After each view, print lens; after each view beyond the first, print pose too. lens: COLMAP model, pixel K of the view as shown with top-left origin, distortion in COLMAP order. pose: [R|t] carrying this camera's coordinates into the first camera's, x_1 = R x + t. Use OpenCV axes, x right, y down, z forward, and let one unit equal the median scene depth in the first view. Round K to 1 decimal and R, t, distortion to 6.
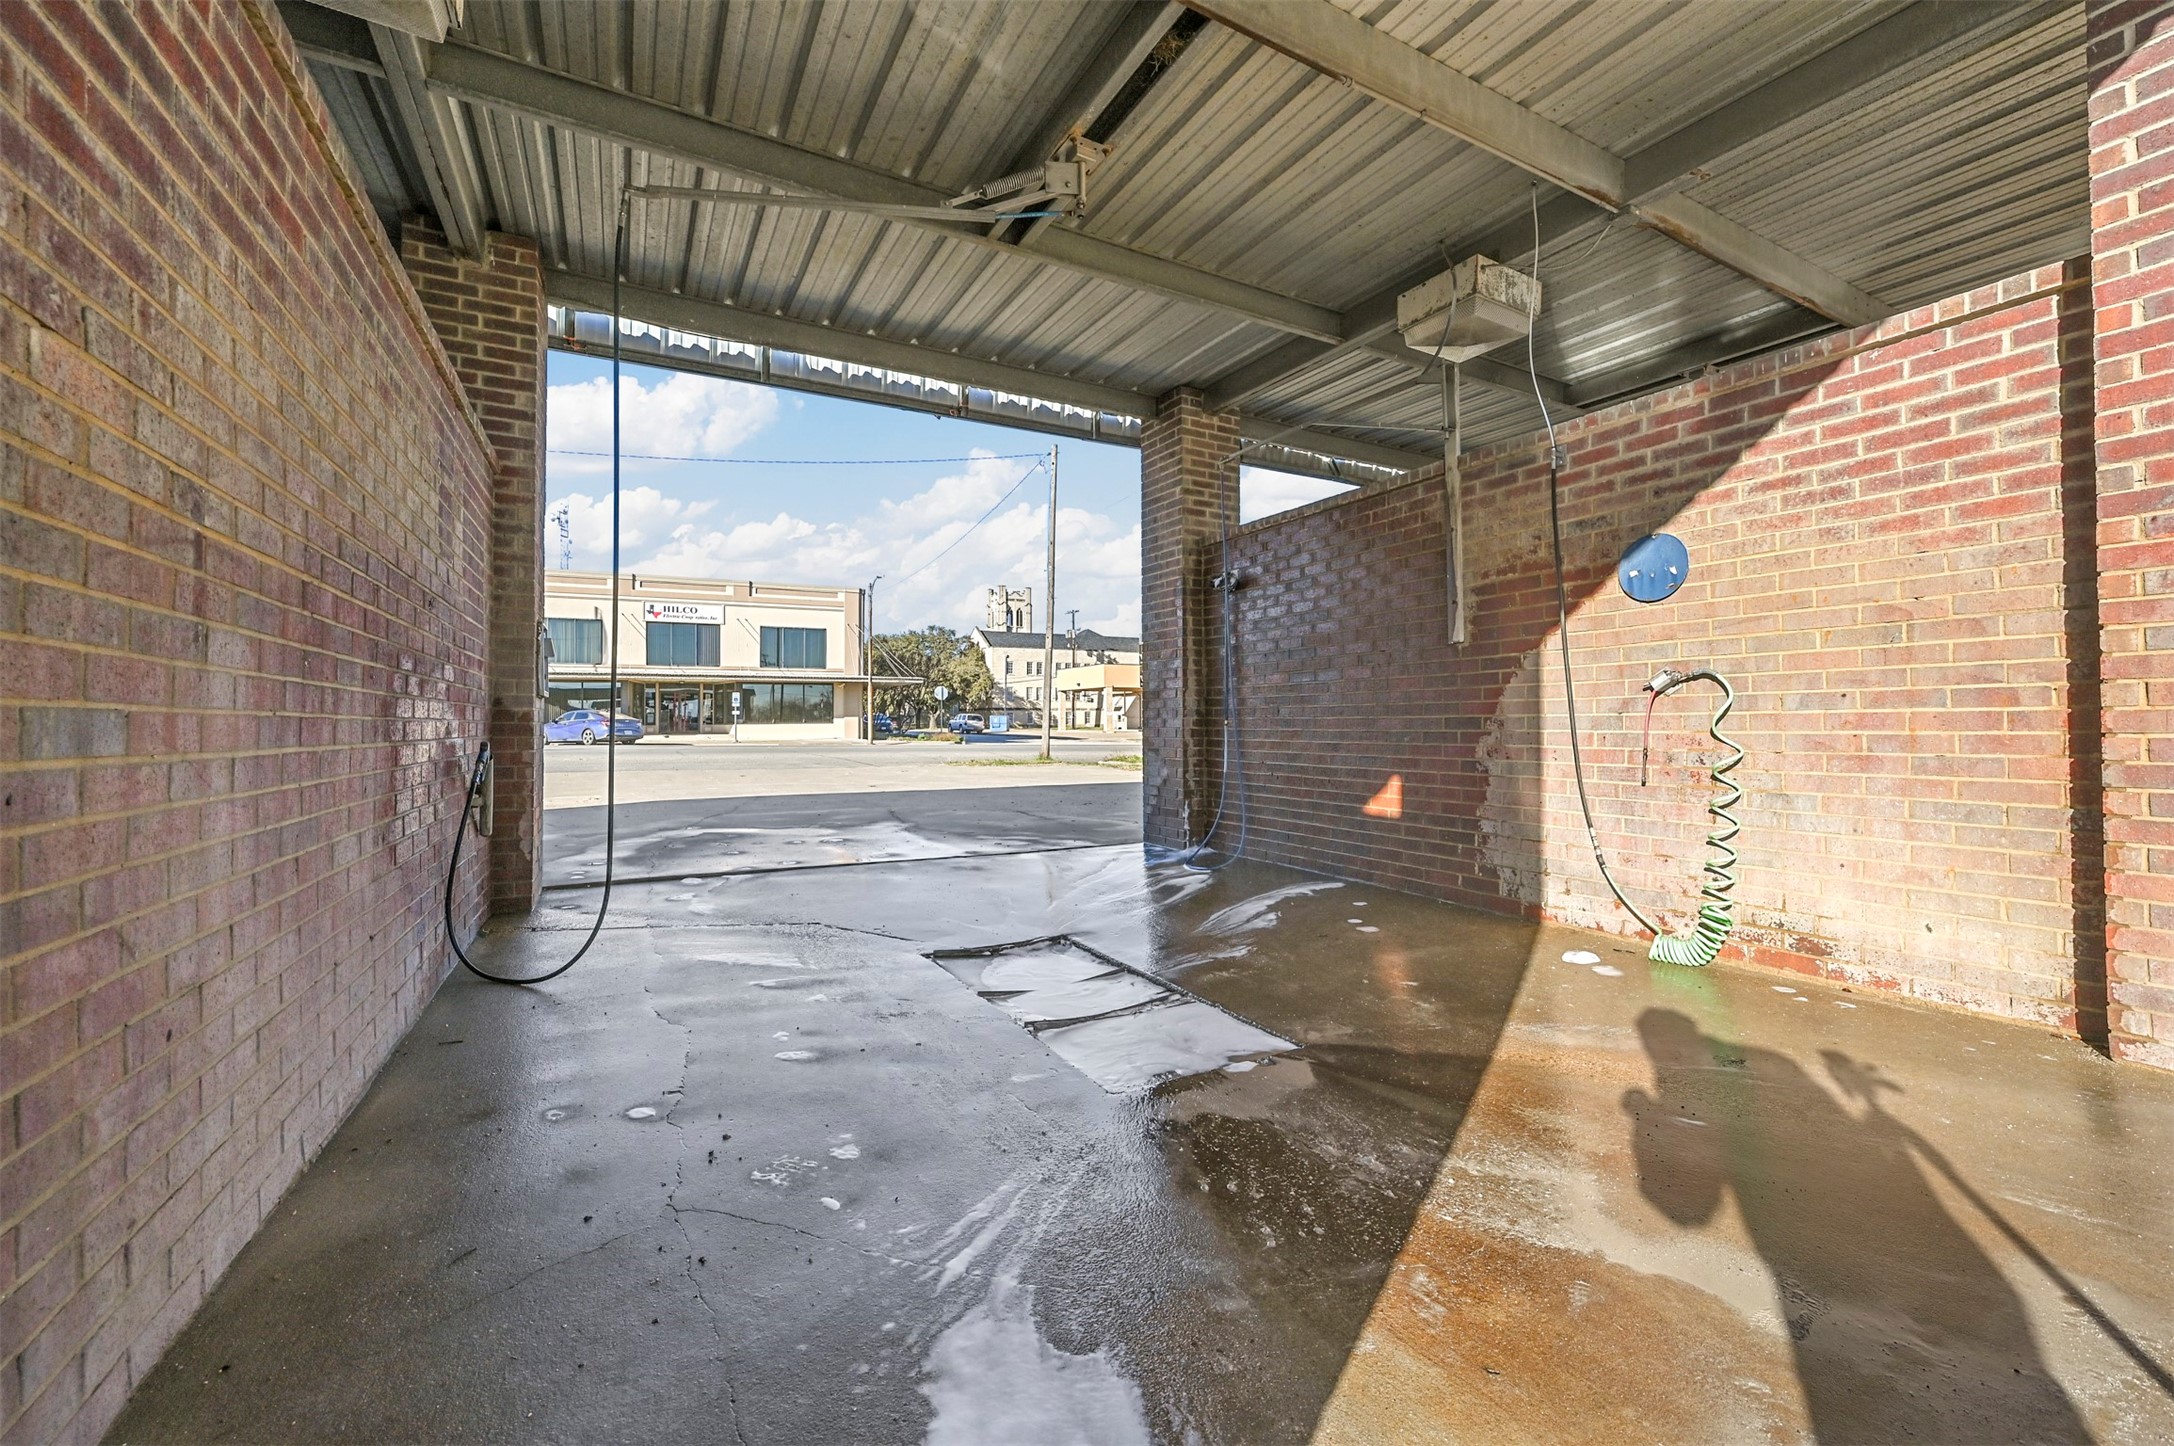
lens RADIAL K [[866.7, 0, 1107.5], [0, 866.7, 727.8], [0, 0, 1]] dist [-0.003694, 0.001239]
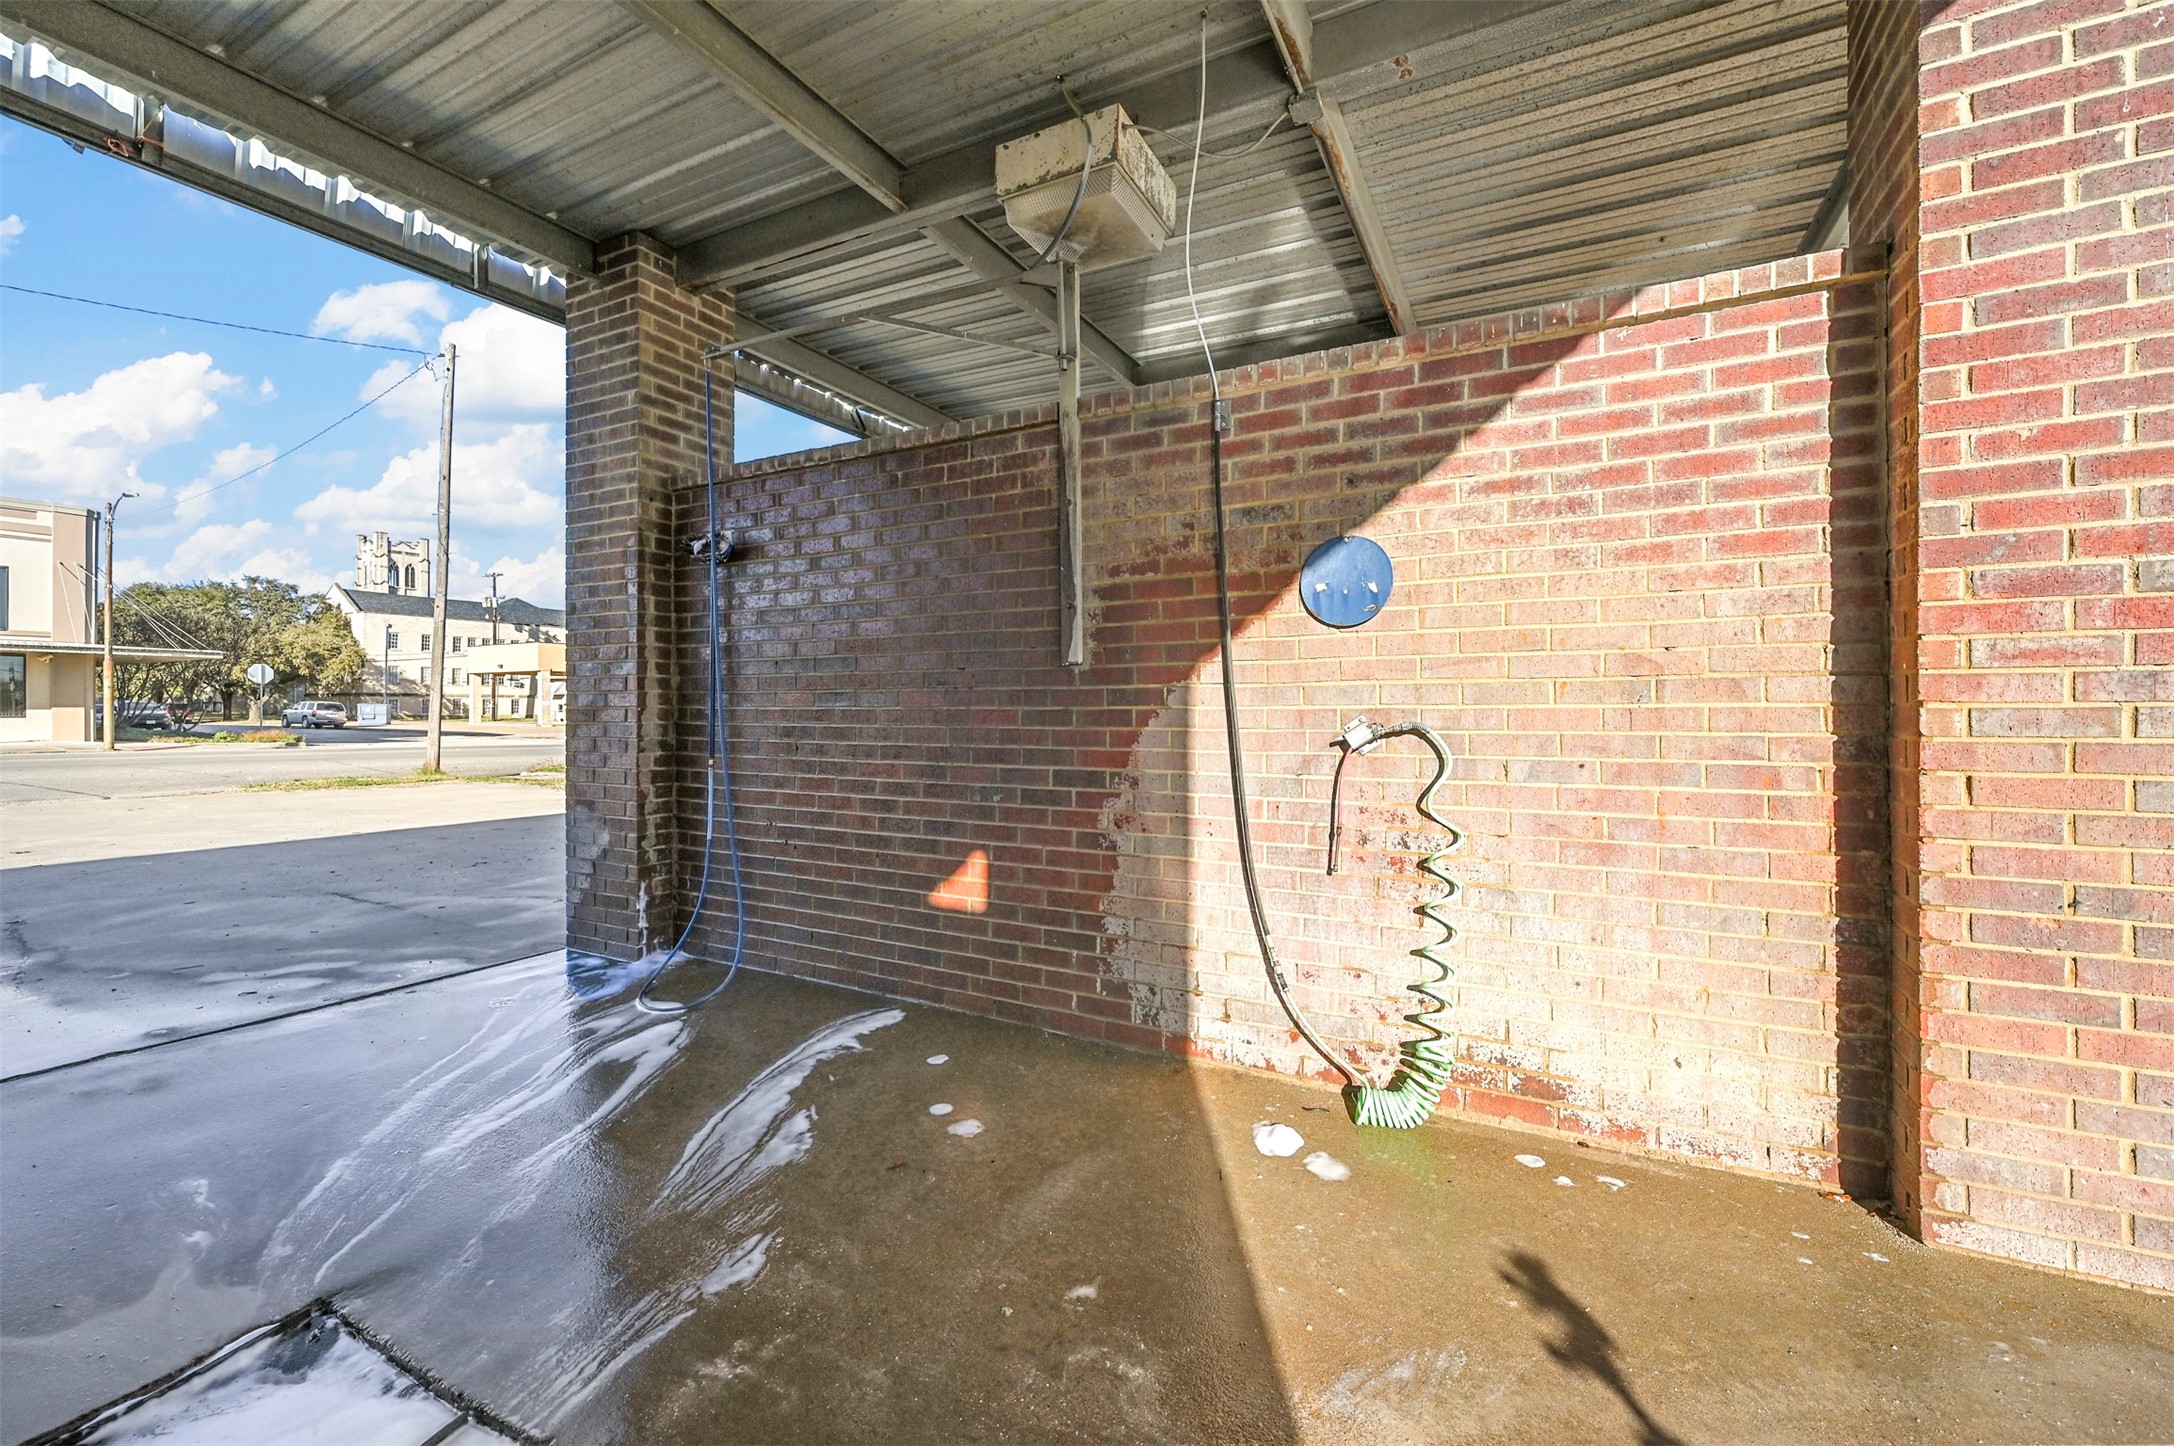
lens RADIAL K [[866.7, 0, 1090.9], [0, 866.7, 711.7], [0, 0, 1]] dist [-0.003694, 0.001239]
pose [[0.846712, 0.005902, 0.532019, 0.046316], [-0.002954, 0.999975, -0.006391, -0.060175], [-0.532044, 0.003840, 0.846708, 0.431925]]
